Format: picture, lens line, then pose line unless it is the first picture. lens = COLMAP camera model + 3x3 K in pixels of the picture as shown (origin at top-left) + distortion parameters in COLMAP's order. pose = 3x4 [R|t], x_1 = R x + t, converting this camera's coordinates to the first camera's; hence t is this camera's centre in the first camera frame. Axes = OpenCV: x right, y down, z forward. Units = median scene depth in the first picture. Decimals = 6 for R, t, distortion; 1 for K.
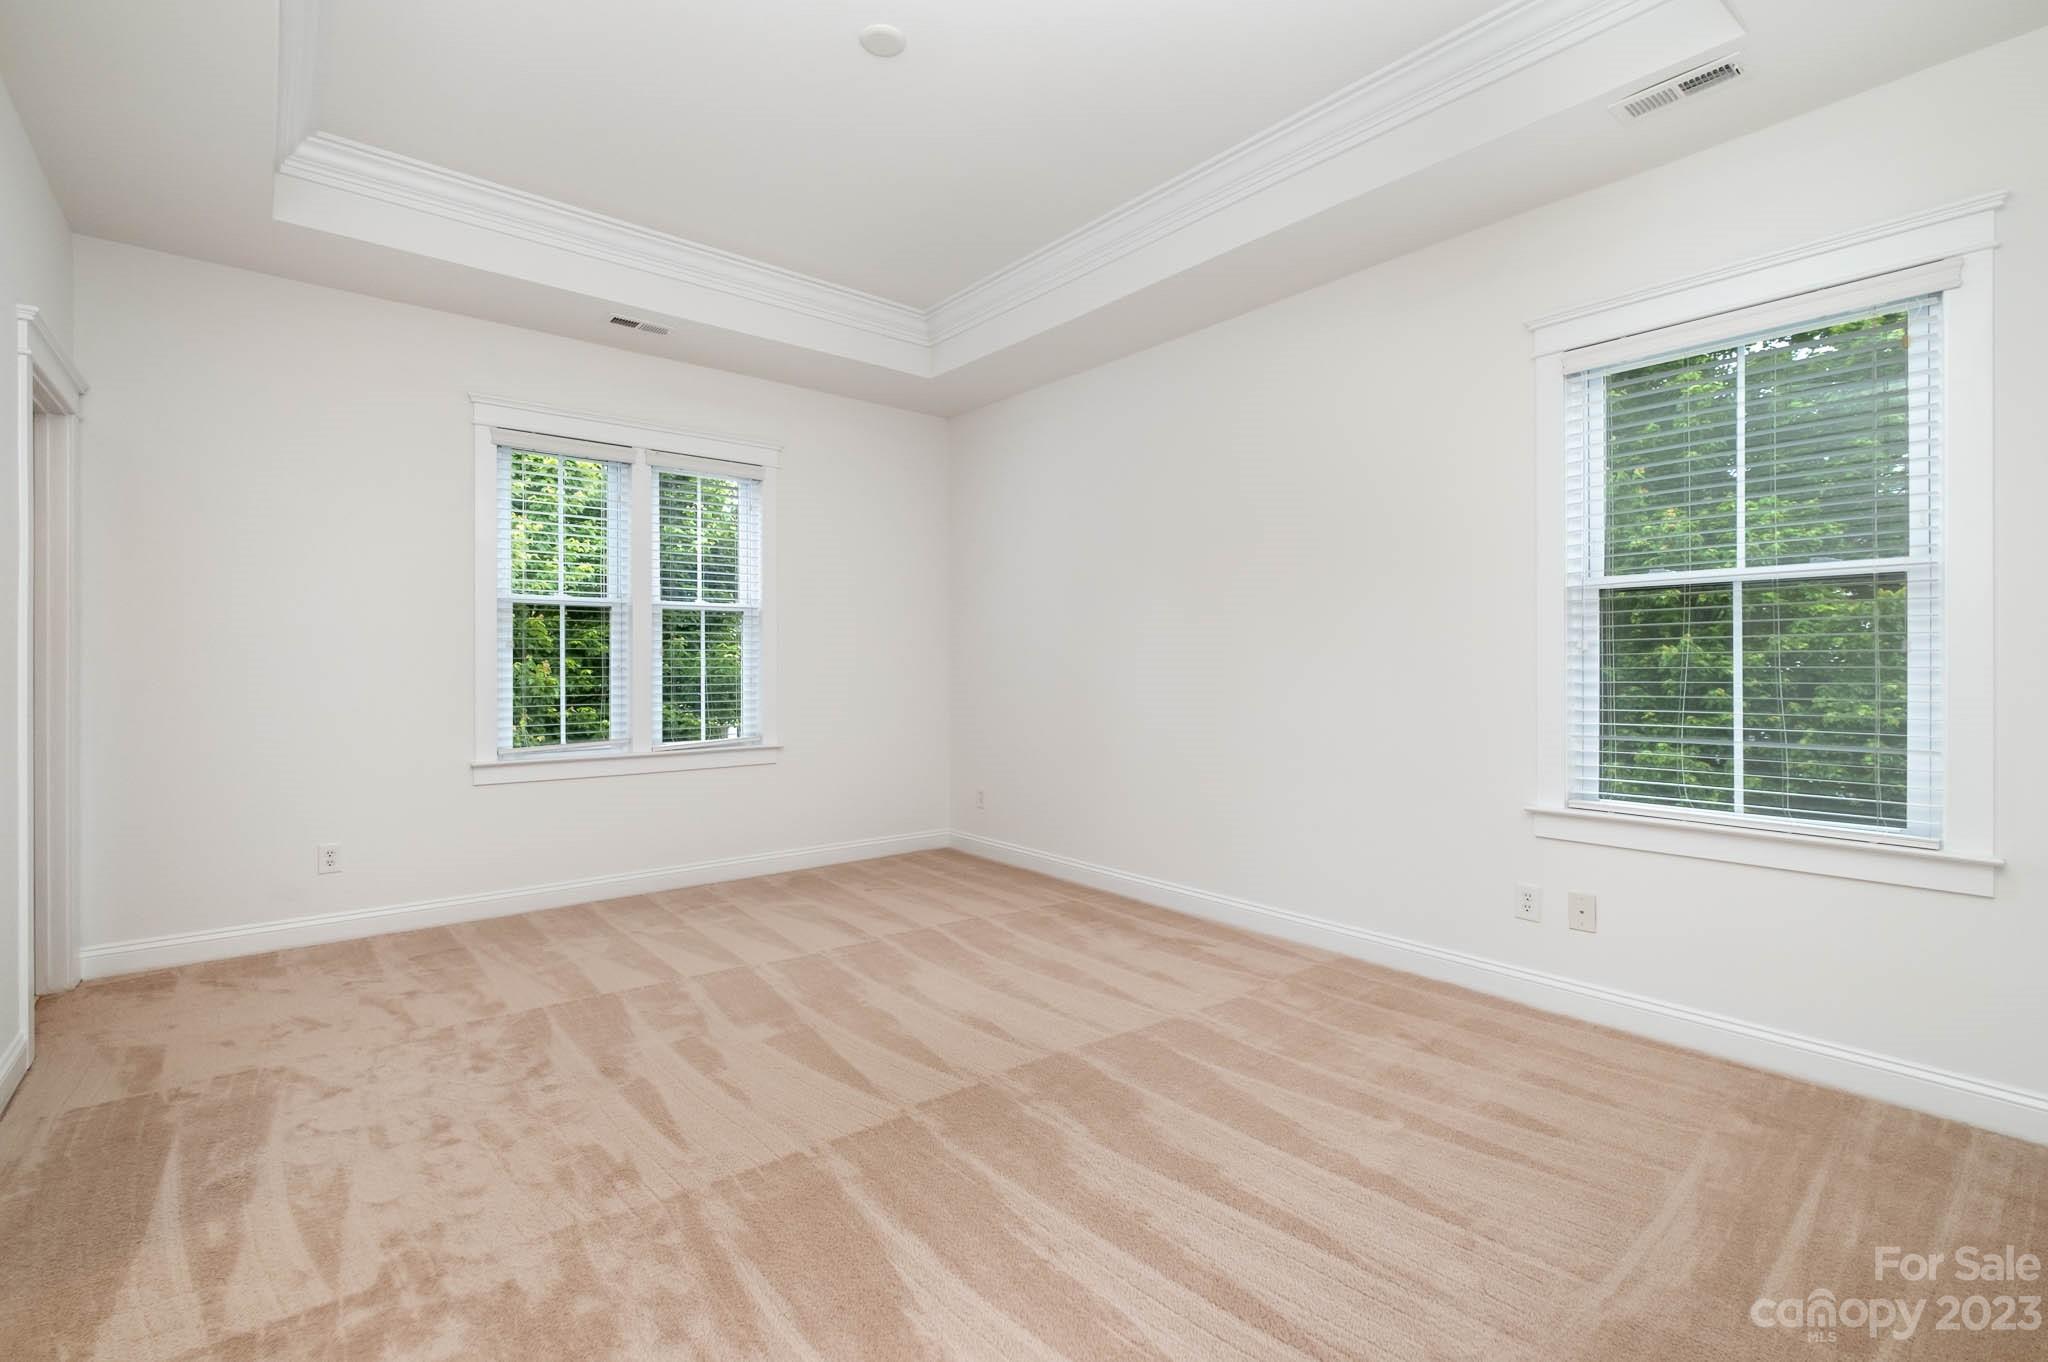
lens RADIAL K [[921.6, 0, 1019.9], [0, 921.6, 667.5], [0, 0, 1]] dist [-0.003394, -0.000828]
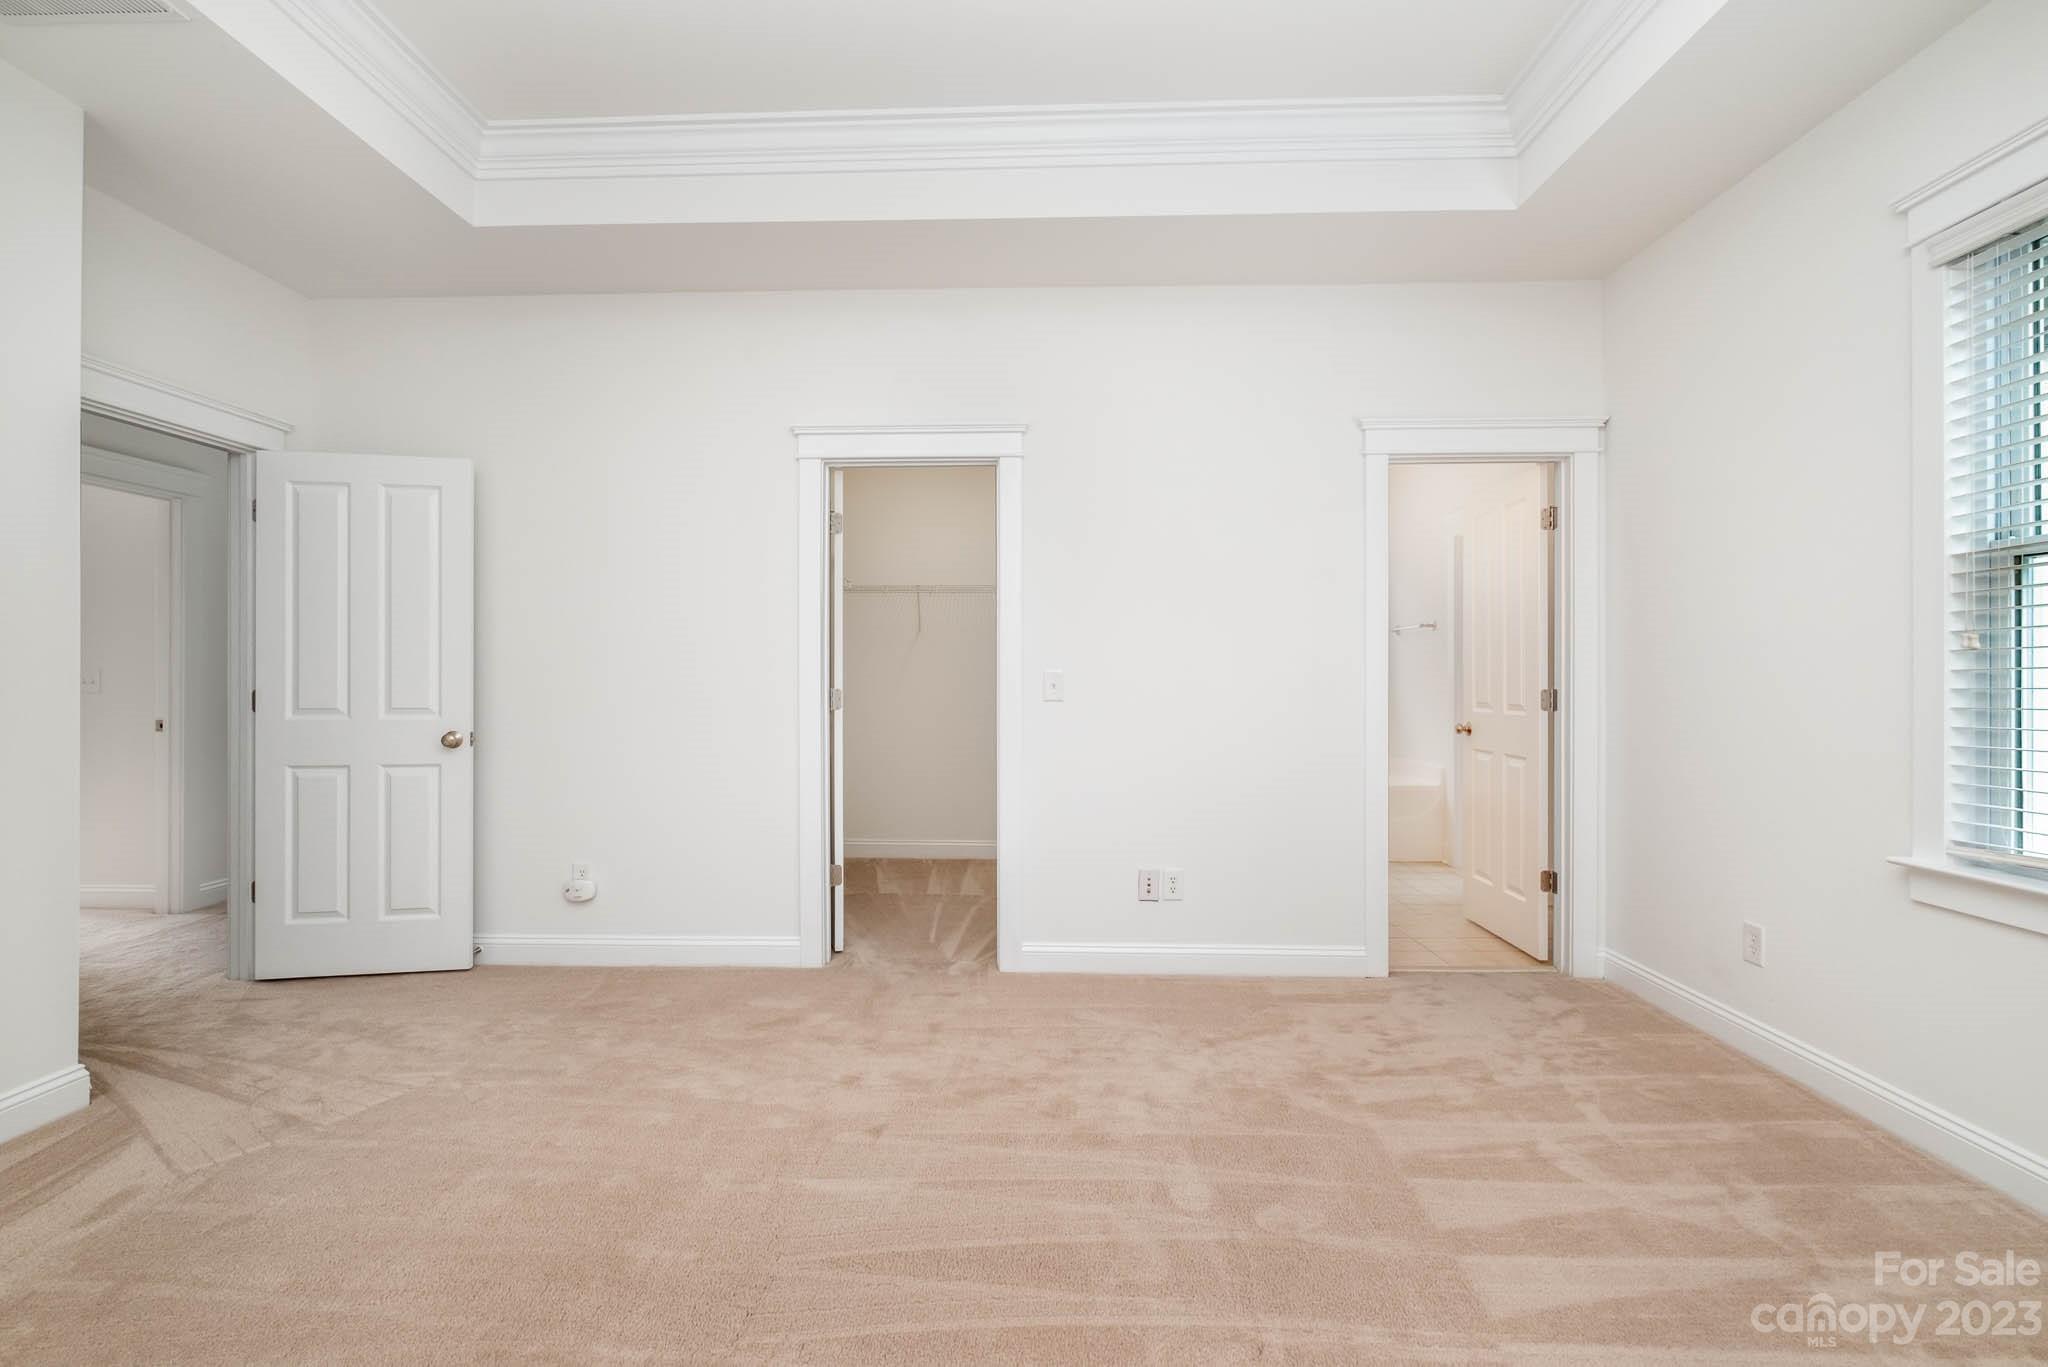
lens RADIAL K [[921.6, 0, 1019.9], [0, 921.6, 670.0], [0, 0, 1]] dist [-0.003394, -0.000828]
pose [[-0.665619, -0.007938, -0.746250, 0.260759], [-0.001685, 0.999957, -0.009133, -0.011538], [0.746290, -0.004821, -0.665603, 1.308919]]
